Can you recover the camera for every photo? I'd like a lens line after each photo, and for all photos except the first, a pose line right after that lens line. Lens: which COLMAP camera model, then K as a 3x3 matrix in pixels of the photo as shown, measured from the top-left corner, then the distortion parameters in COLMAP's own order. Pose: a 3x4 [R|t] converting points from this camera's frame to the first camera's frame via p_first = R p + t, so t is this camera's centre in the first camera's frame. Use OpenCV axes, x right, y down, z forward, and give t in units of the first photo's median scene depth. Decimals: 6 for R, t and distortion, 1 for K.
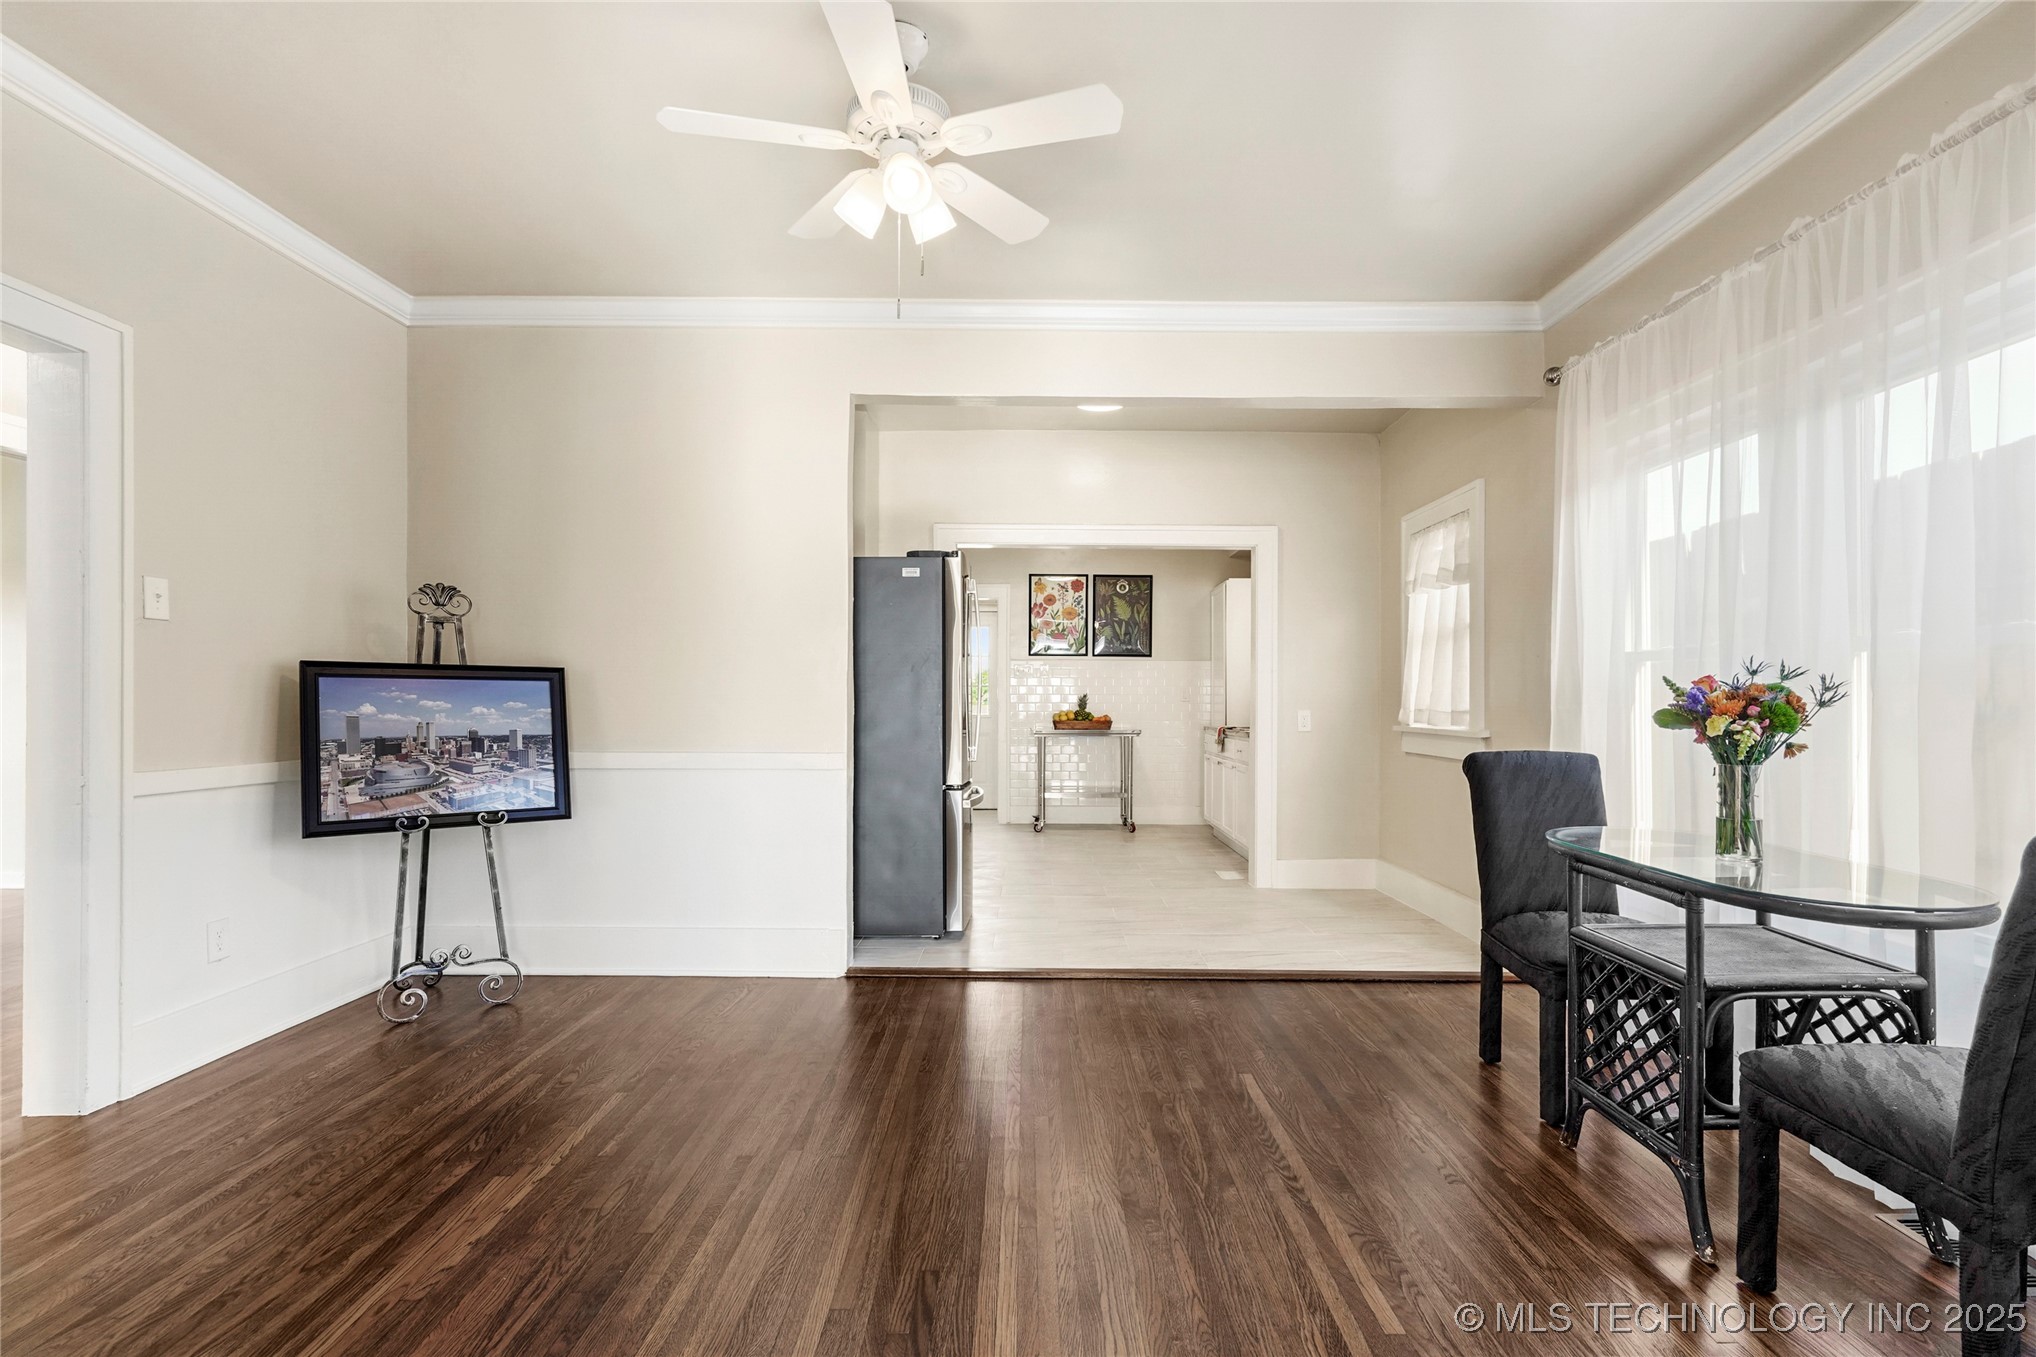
lens RADIAL K [[978.6, 0, 1027.9], [0, 978.6, 698.2], [0, 0, 1]] dist [-0.000372, 0.000456]
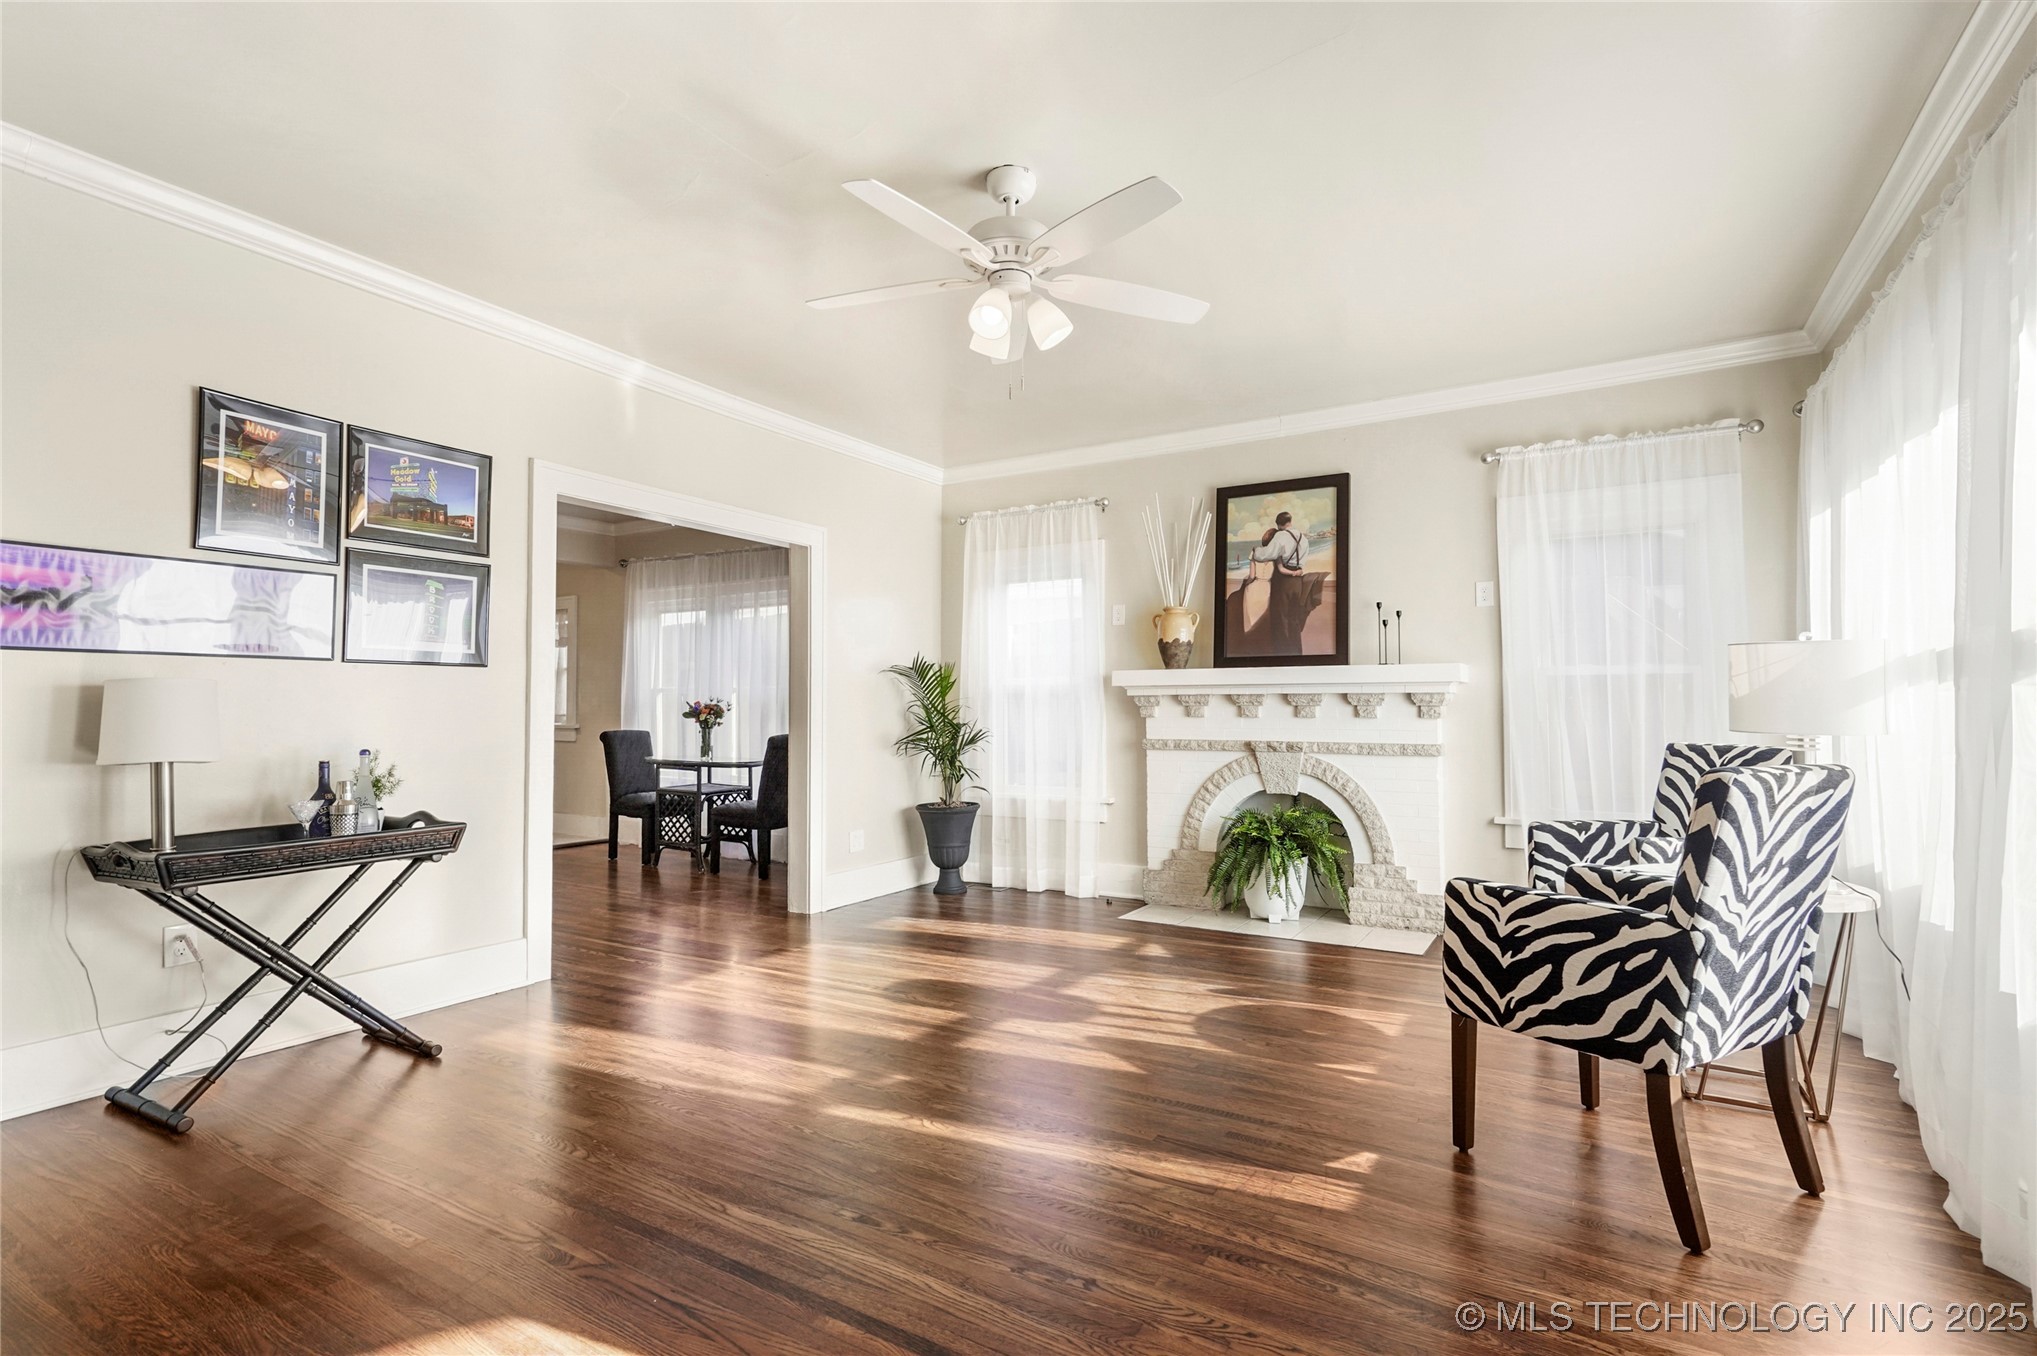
lens RADIAL K [[968.9, 0, 1024.9], [0, 968.9, 673.5], [0, 0, 1]] dist [0.001599, 0.001706]
pose [[0.527150, 0.027445, 0.849329, -0.862433], [0.002715, 0.999419, -0.033980, -0.002055], [-0.849768, 0.020218, 0.526769, -0.945476]]
